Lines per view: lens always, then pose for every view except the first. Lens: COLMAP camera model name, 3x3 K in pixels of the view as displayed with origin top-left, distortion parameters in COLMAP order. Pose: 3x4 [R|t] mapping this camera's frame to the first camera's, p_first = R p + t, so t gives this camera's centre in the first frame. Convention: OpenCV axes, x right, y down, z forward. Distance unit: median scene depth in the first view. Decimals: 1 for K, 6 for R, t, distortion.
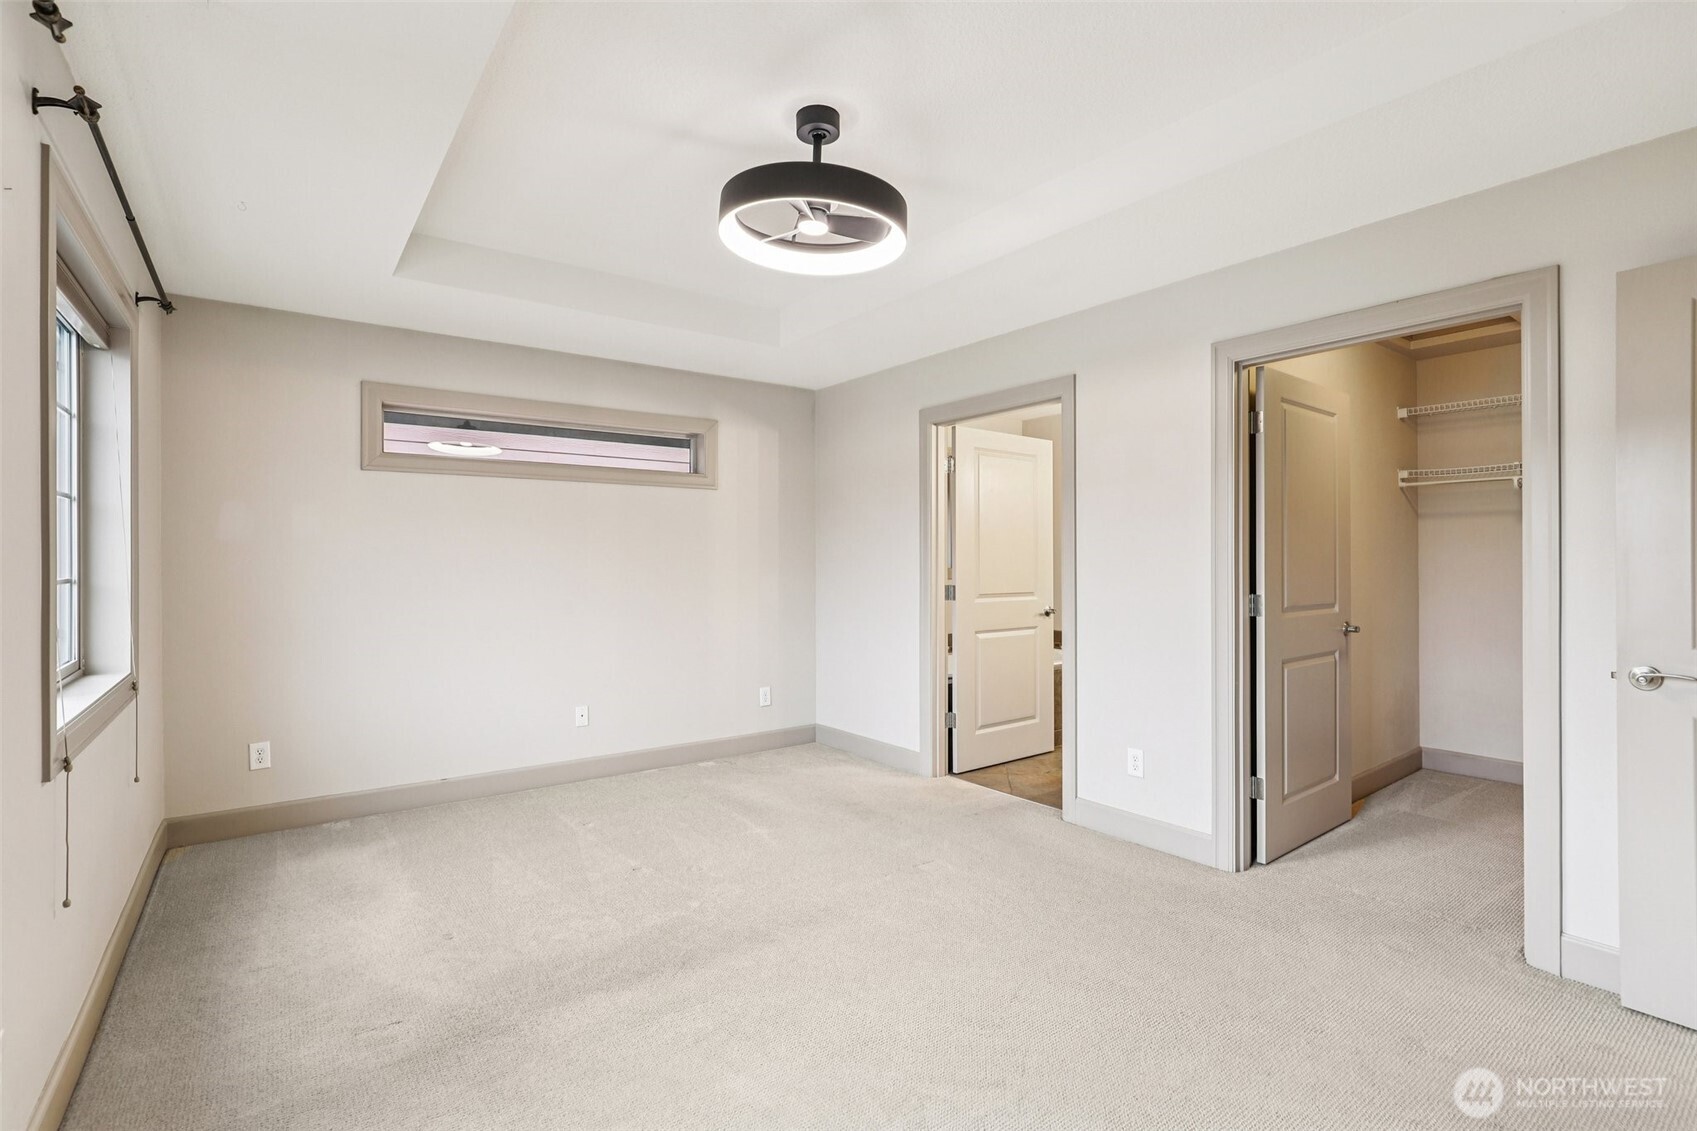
lens RADIAL K [[784.5, 0, 850.0], [0, 784.5, 562.3], [0, 0, 1]] dist [-0.031199, 0.003138]
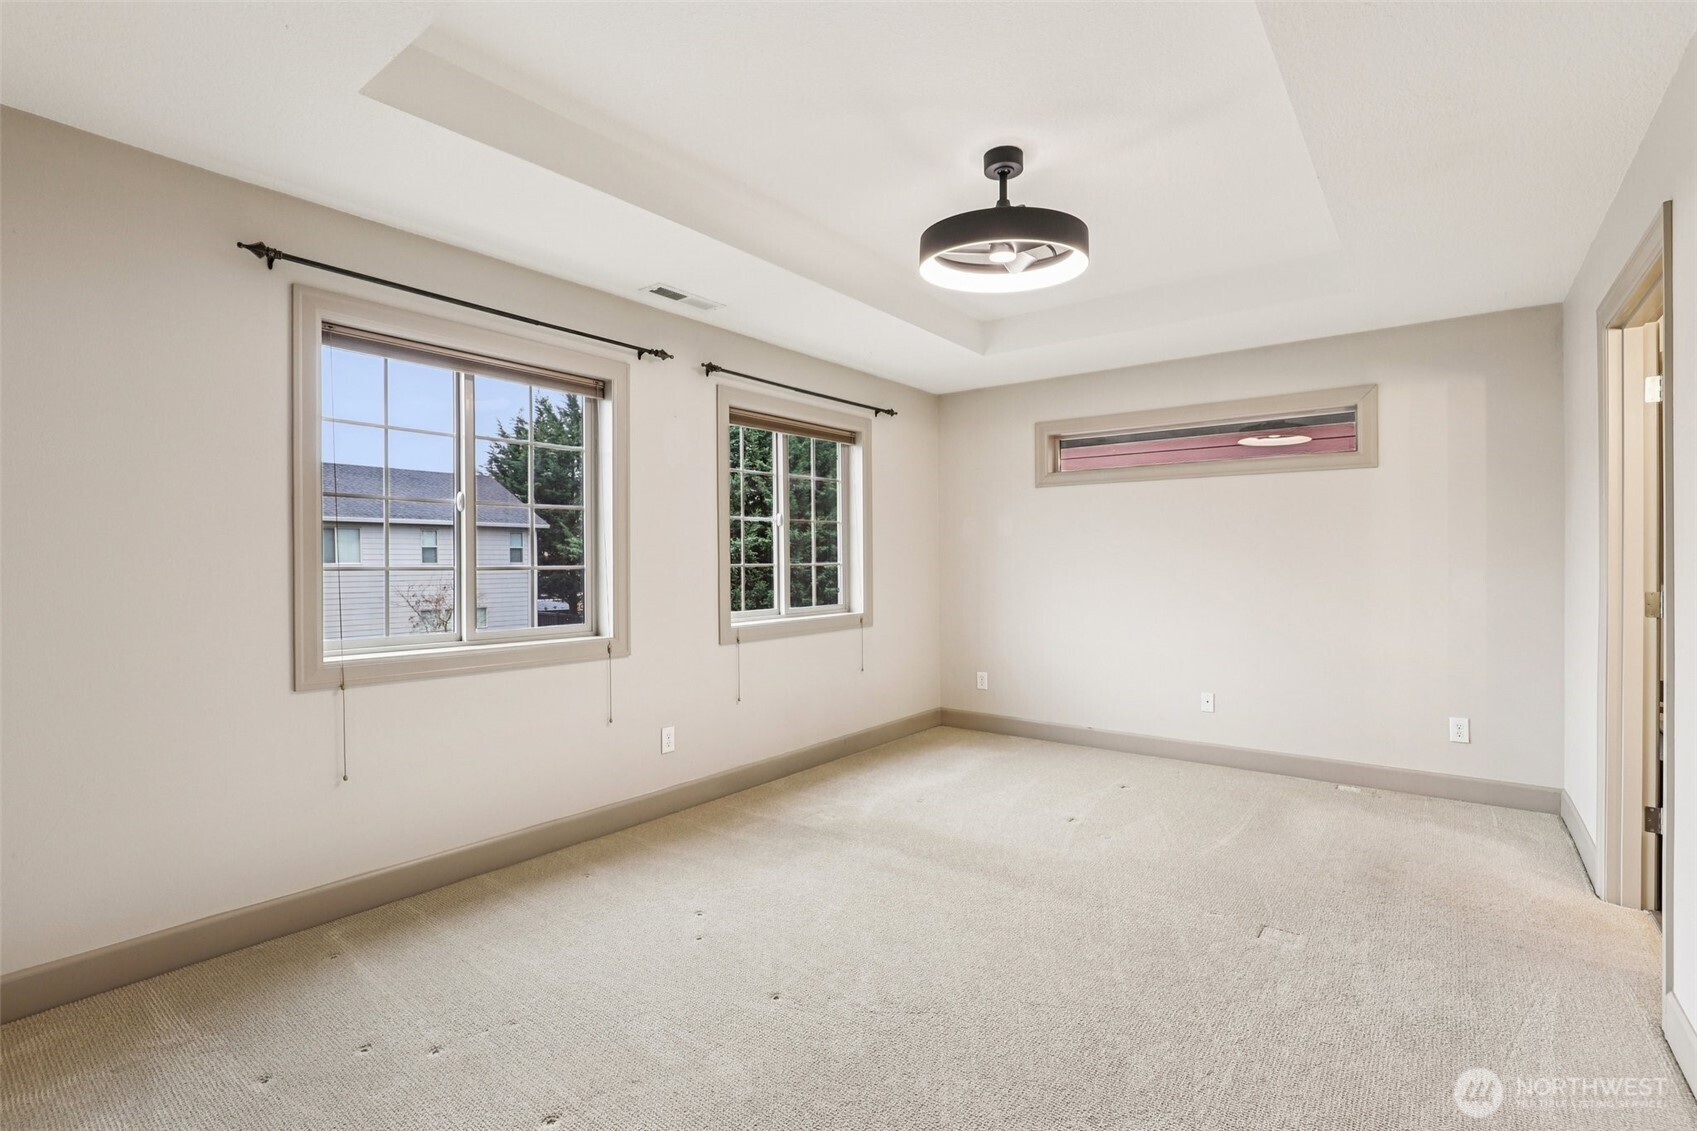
lens RADIAL K [[784.5, 0, 851.1], [0, 784.5, 556.6], [0, 0, 1]] dist [-0.031199, 0.003138]
pose [[0.254230, -0.002348, -0.967141, 0.565765], [-0.000929, 0.999996, -0.002672, 0.006998], [0.967143, 0.001578, 0.254227, 0.290695]]
